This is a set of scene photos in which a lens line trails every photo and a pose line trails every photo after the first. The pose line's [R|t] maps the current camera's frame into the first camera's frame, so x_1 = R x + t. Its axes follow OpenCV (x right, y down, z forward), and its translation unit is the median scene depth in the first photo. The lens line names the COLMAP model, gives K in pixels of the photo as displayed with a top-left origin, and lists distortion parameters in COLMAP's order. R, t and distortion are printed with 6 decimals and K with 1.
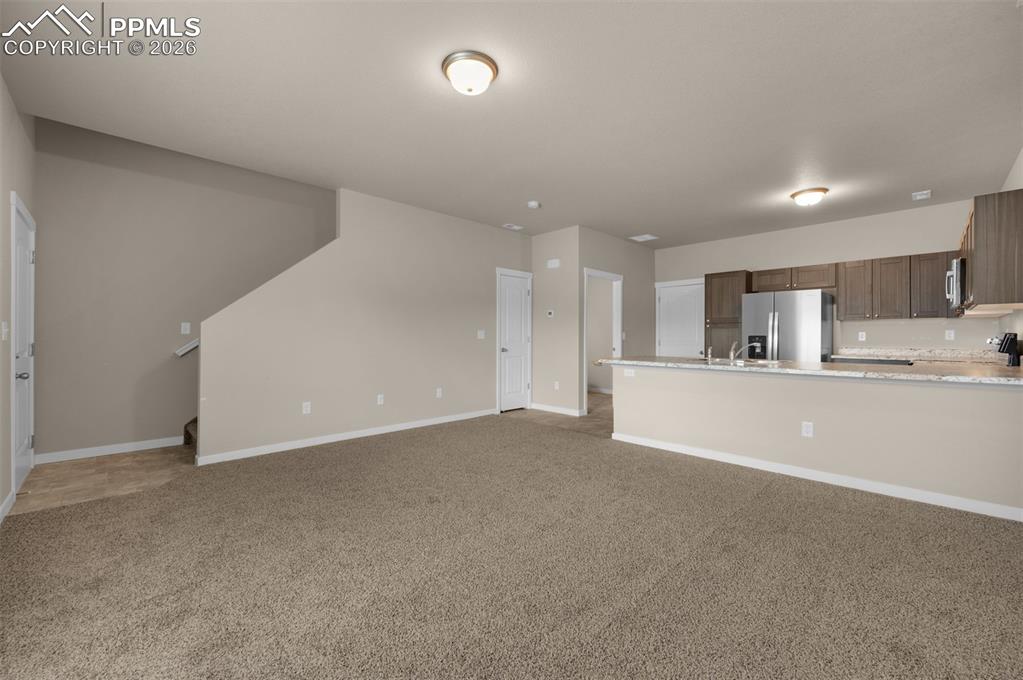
lens RADIAL K [[410.0, 0, 507.7], [0, 410.0, 335.6], [0, 0, 1]] dist [0.000416, 0.000007]
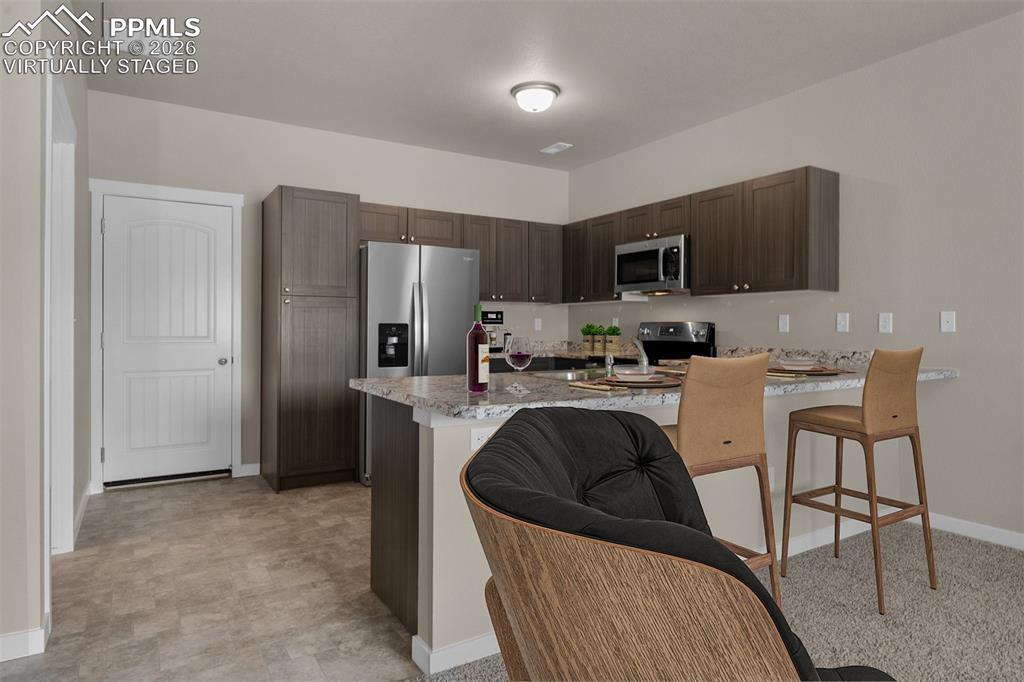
lens RADIAL K [[596.6, 0, 510.9], [0, 596.6, 330.8], [0, 0, 1]] dist [-0.007787, -0.001485]
pose [[0.215836, -0.005186, 0.976416, -0.138195], [-0.004251, 0.999971, 0.006251, 0.005043], [-0.976420, -0.005500, 0.215808, 0.841483]]
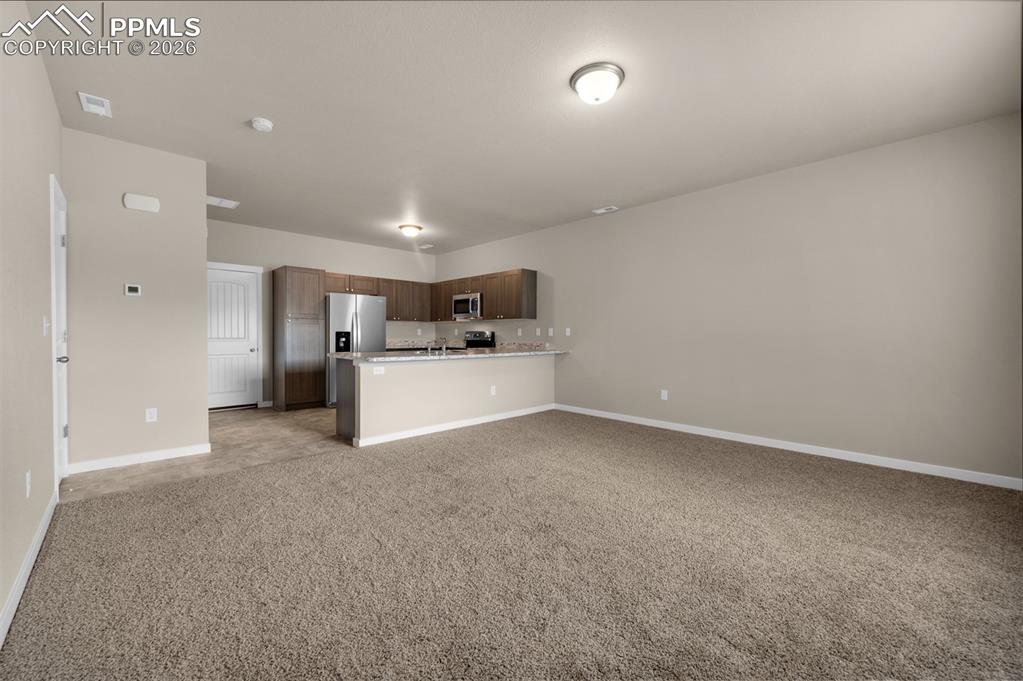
lens RADIAL K [[406.7, 0, 508.6], [0, 406.7, 340.0], [0, 0, 1]] dist [-0.000144, 0.000034]
pose [[0.013027, -0.015960, 0.999788, -0.613656], [-0.006623, 0.999849, 0.016048, 0.002482], [-0.999893, -0.006831, 0.012919, 0.653157]]
